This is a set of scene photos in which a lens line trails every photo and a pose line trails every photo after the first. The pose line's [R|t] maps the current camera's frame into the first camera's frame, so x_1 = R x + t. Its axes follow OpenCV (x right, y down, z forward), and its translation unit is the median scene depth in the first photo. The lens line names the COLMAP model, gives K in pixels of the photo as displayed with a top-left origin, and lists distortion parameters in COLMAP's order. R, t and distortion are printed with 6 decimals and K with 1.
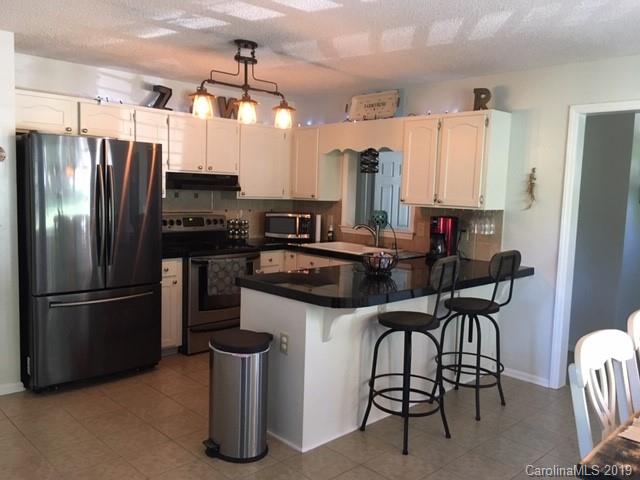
lens RADIAL K [[530.6, 0, 315.5], [0, 530.6, 239.4], [0, 0, 1]] dist [0.008479, -0.006162]
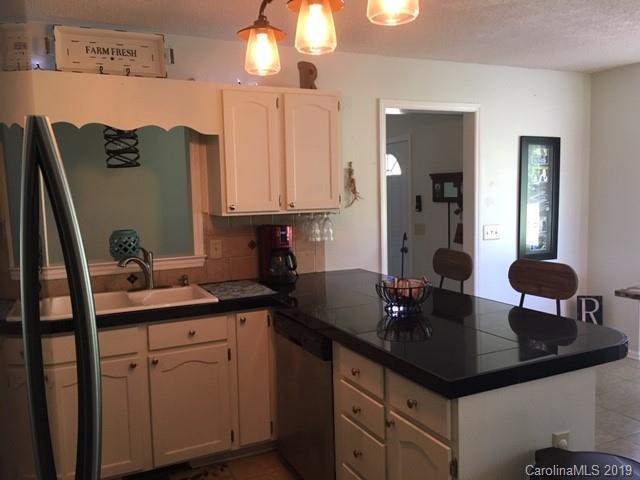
lens RADIAL K [[530.6, 0, 315.5], [0, 530.6, 239.4], [0, 0, 1]] dist [0.008479, -0.006162]
pose [[0.328127, -0.127847, 0.935942, -0.474148], [0.119978, 0.988416, 0.092952, -0.092531], [-0.936983, 0.081792, 0.339665, 0.742008]]
